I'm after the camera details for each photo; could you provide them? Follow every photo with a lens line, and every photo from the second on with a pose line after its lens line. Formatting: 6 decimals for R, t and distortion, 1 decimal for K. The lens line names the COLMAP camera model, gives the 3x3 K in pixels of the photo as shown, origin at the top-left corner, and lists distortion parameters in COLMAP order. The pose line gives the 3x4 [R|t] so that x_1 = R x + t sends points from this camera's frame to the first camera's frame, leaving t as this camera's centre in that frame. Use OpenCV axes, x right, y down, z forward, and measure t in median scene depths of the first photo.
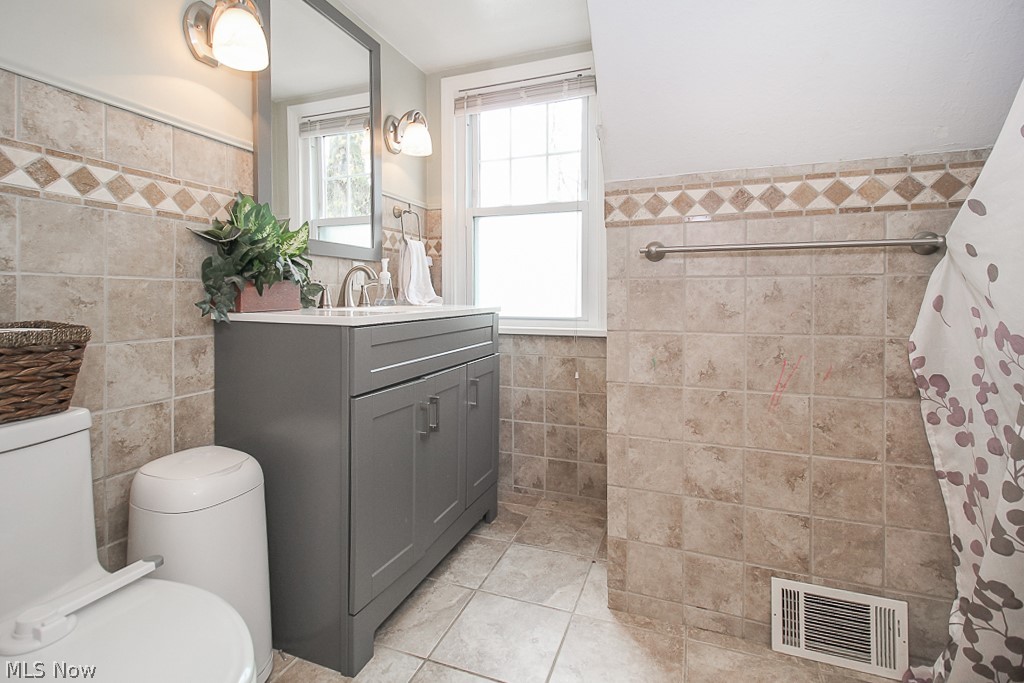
lens RADIAL K [[477.1, 0, 507.7], [0, 477.1, 298.3], [0, 0, 1]] dist [0.000235, 0.000033]
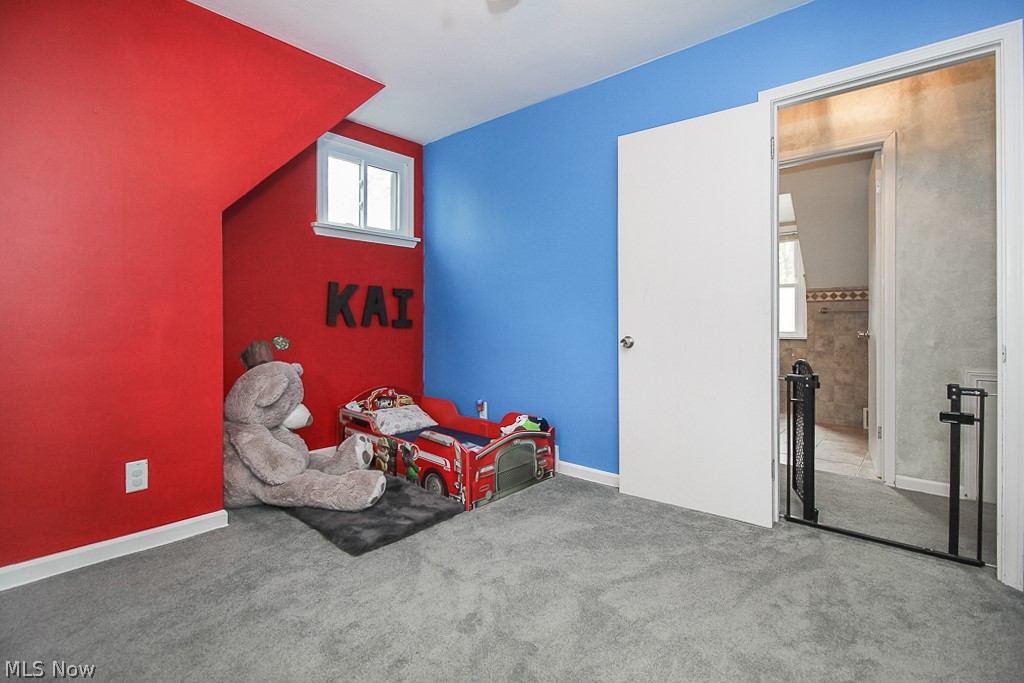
lens RADIAL K [[477.1, 0, 506.4], [0, 477.1, 317.8], [0, 0, 1]] dist [0.000235, 0.000033]
pose [[0.936094, -0.001290, -0.351748, -0.580127], [0.002165, 0.999995, 0.002093, -0.058658], [0.351744, -0.002721, 0.936092, -2.835145]]
